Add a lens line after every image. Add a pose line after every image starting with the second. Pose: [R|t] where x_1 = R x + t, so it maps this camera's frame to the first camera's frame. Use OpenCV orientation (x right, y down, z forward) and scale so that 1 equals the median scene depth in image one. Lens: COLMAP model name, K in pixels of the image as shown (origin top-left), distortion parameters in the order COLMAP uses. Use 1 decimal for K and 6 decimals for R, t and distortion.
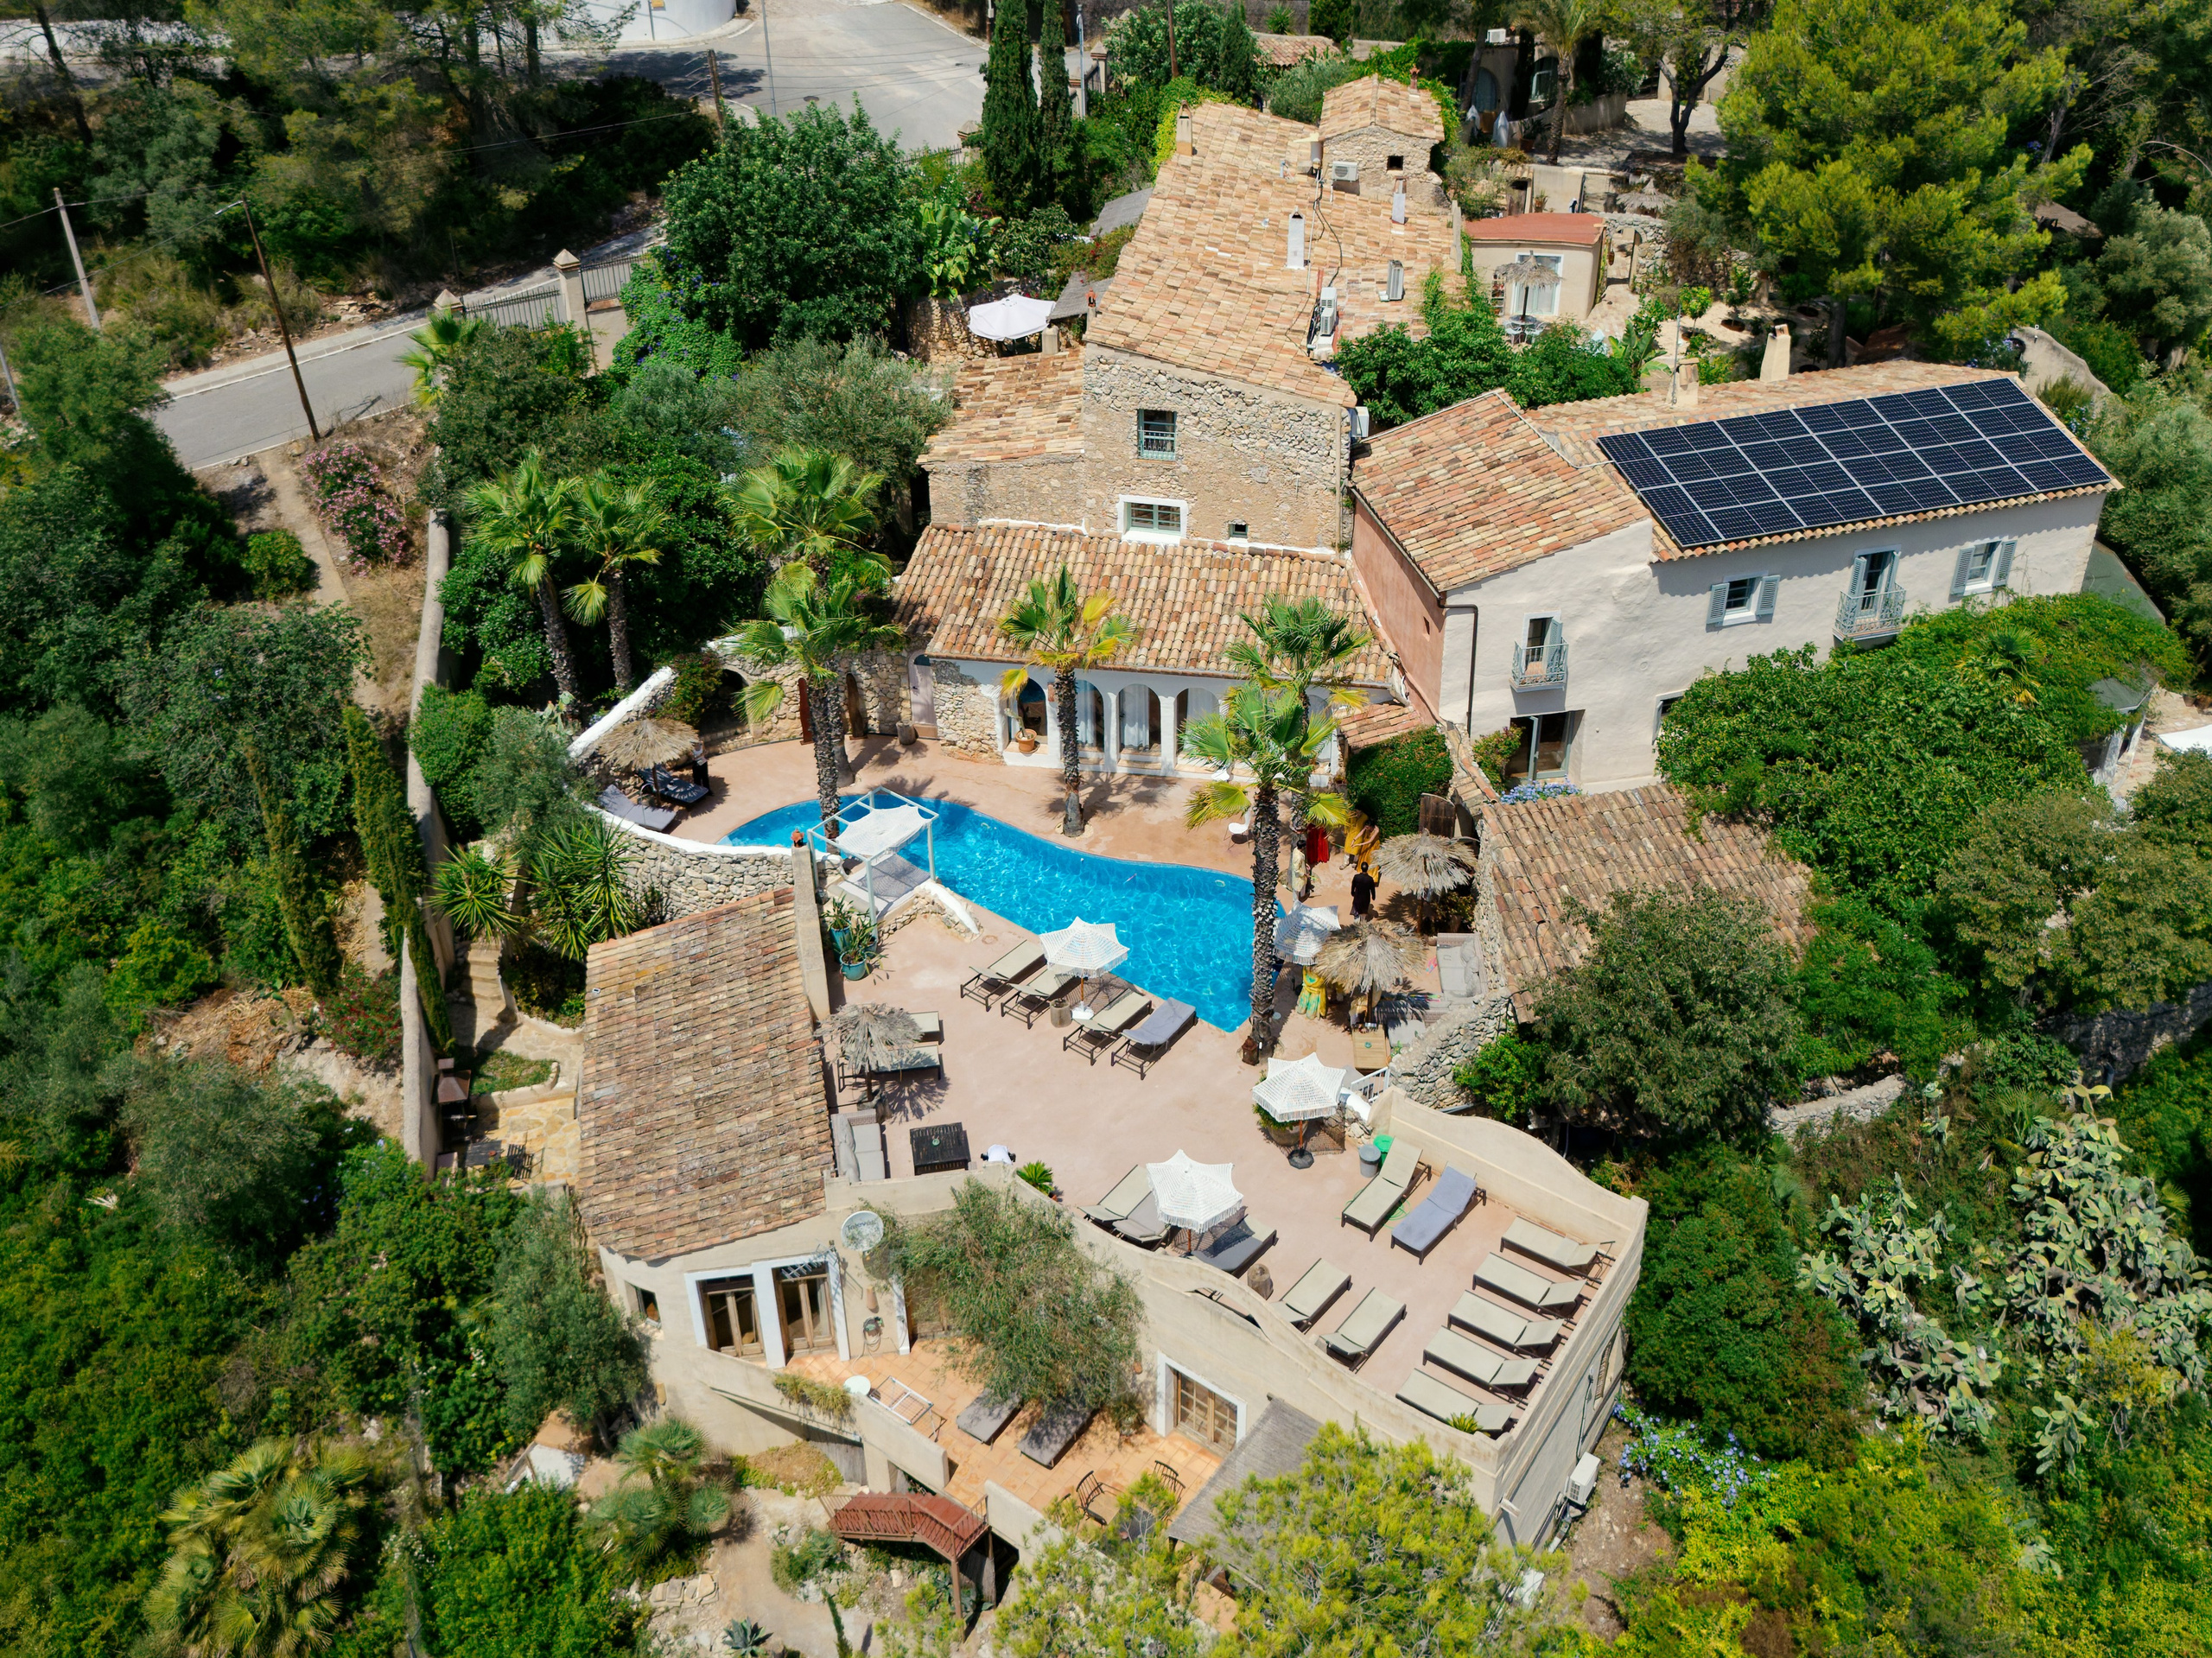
lens RADIAL K [[1925.8, 0, 1152.7], [0, 1925.8, 695.5], [0, 0, 1]] dist [0.001735, 0.006297]
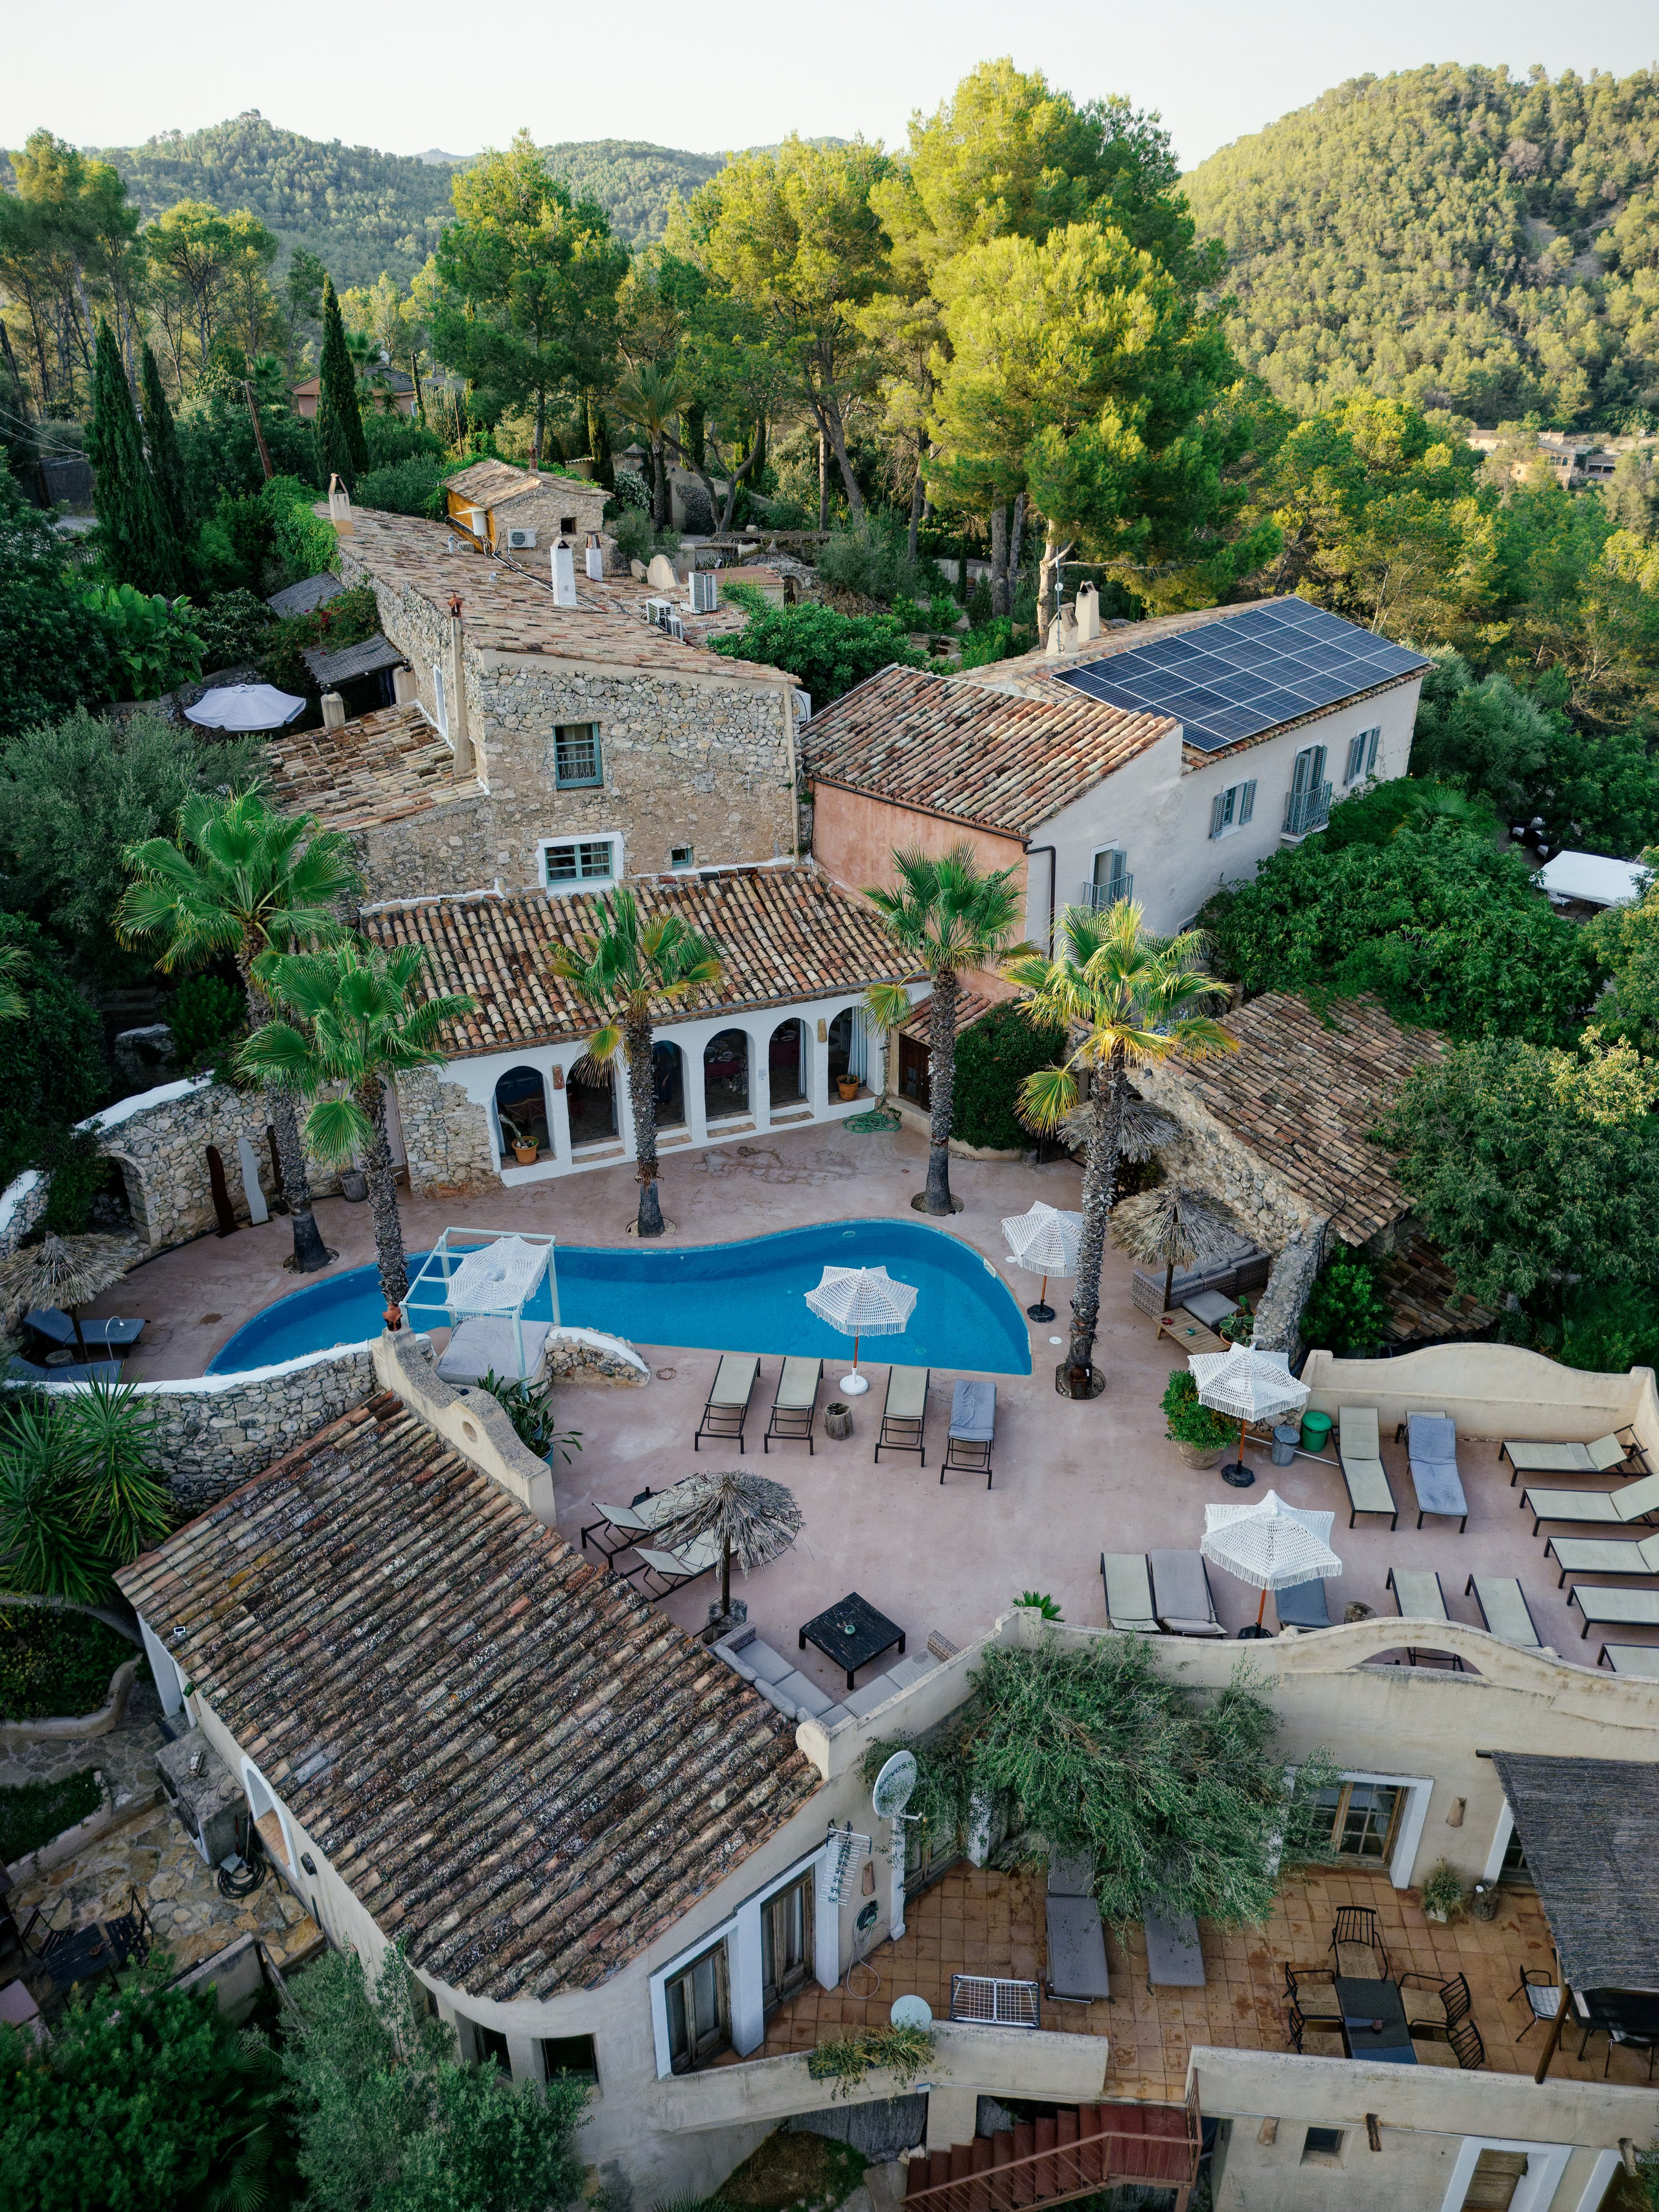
lens RADIAL K [[1602.2, 0, 826.6], [0, 1602.2, 1111.6], [0, 0, 1]] dist [-0.004295, 0.000678]
pose [[0.858493, -0.239442, 0.453494, -0.273020], [0.257214, 0.966077, 0.023161, 0.026492], [-0.443656, 0.096762, 0.890958, 0.371747]]
